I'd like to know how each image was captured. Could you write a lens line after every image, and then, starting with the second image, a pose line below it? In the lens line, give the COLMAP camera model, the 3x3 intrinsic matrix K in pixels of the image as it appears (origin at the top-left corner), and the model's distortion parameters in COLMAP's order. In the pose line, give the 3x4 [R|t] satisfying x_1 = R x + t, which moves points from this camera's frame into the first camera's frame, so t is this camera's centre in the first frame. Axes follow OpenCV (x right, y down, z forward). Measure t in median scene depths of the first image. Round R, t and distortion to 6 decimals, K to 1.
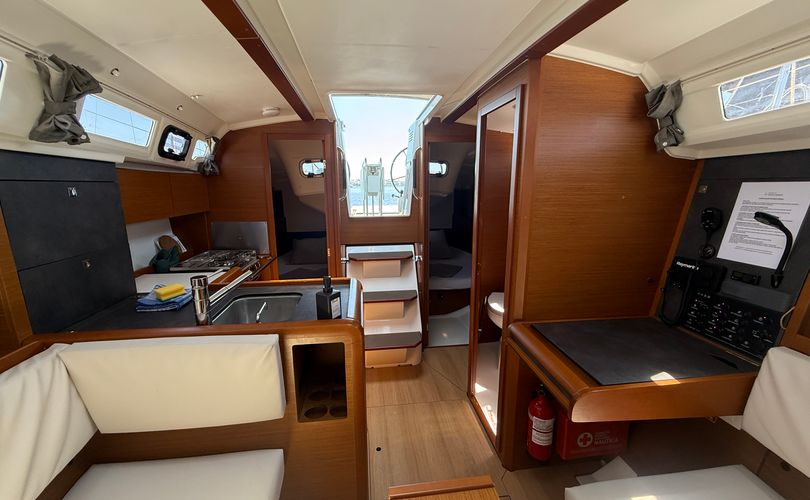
lens RADIAL K [[317.2, 0, 403.7], [0, 317.2, 250.1], [0, 0, 1]] dist [0.011640, -0.000692]
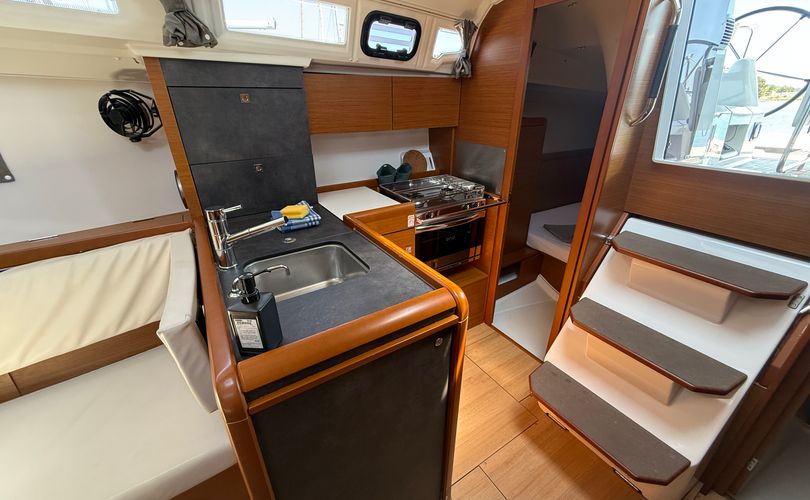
lens RADIAL K [[317.2, 0, 407.1], [0, 317.2, 246.2], [0, 0, 1]] dist [0.011640, -0.000692]
pose [[0.432249, 0.391855, -0.812164, 0.183775], [-0.182008, 0.920024, 0.347028, -0.133794], [0.883195, -0.002183, 0.469000, 0.667348]]
